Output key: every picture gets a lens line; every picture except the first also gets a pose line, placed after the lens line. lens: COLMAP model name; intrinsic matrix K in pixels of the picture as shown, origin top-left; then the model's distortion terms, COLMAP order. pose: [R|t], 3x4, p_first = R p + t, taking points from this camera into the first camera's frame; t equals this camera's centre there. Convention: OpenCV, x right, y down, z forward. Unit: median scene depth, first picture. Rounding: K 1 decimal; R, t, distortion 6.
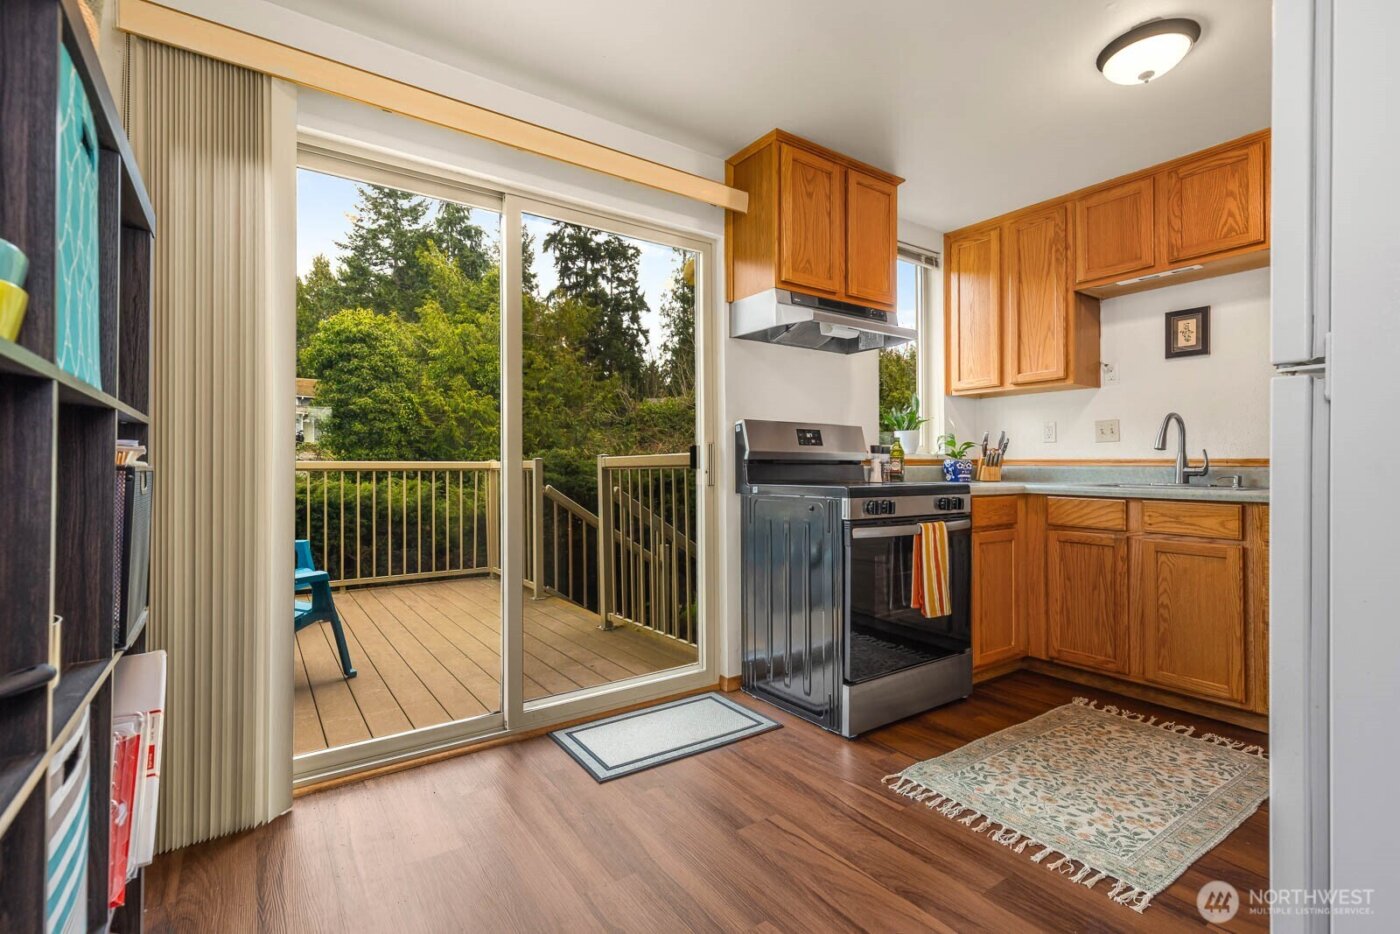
lens RADIAL K [[646.9, 0, 701.7], [0, 646.9, 462.9], [0, 0, 1]] dist [0.011258, -0.000181]
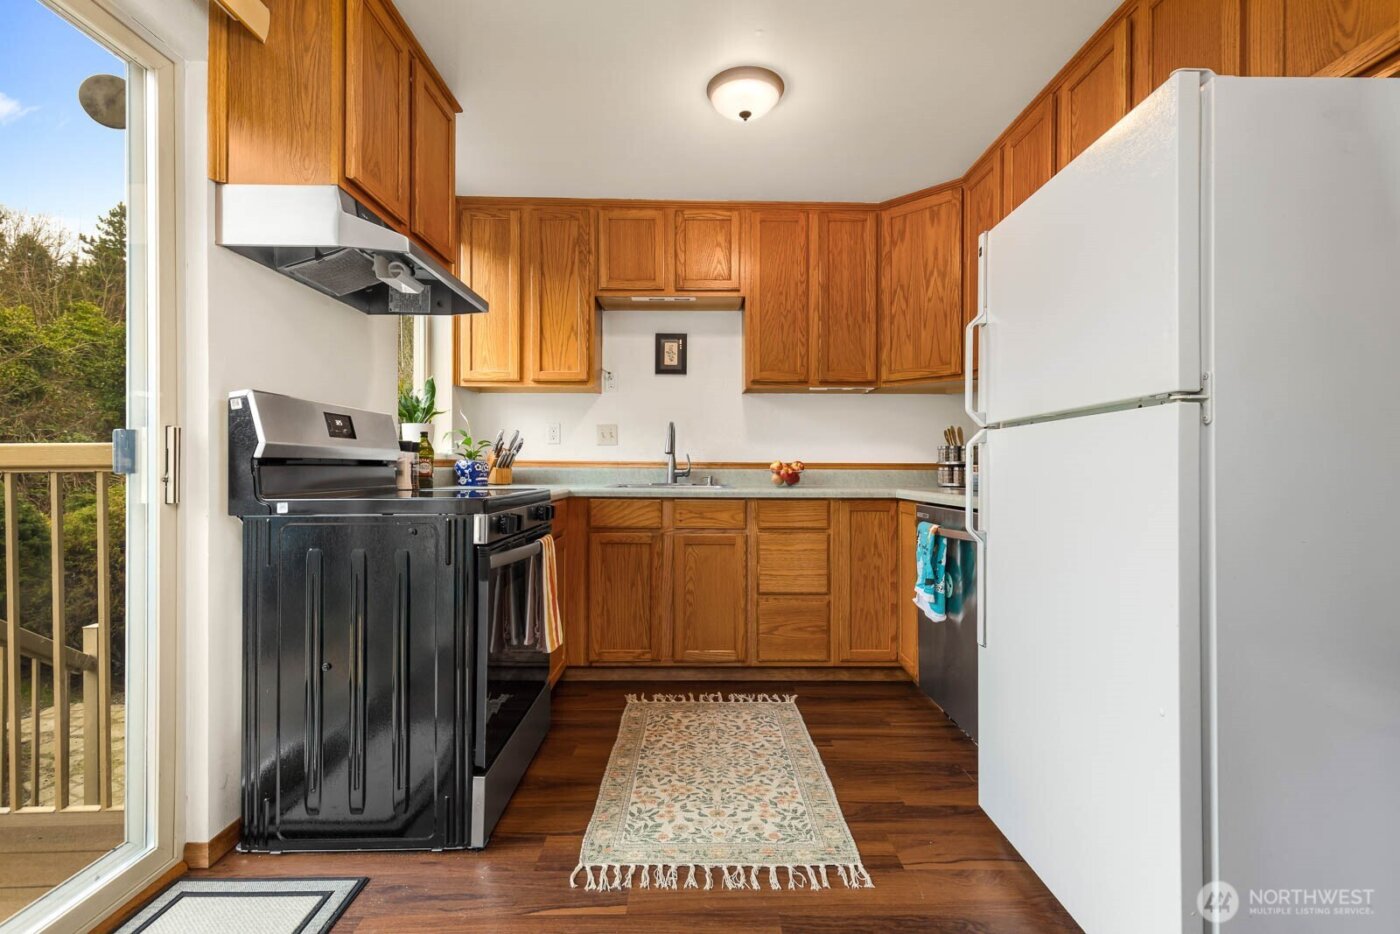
lens RADIAL K [[646.9, 0, 701.7], [0, 646.9, 462.9], [0, 0, 1]] dist [0.011258, -0.000181]
pose [[0.564437, 0.005811, 0.825456, -0.199931], [-0.007491, 0.999970, -0.001918, -0.002709], [-0.825442, -0.005101, 0.564464, 0.337574]]
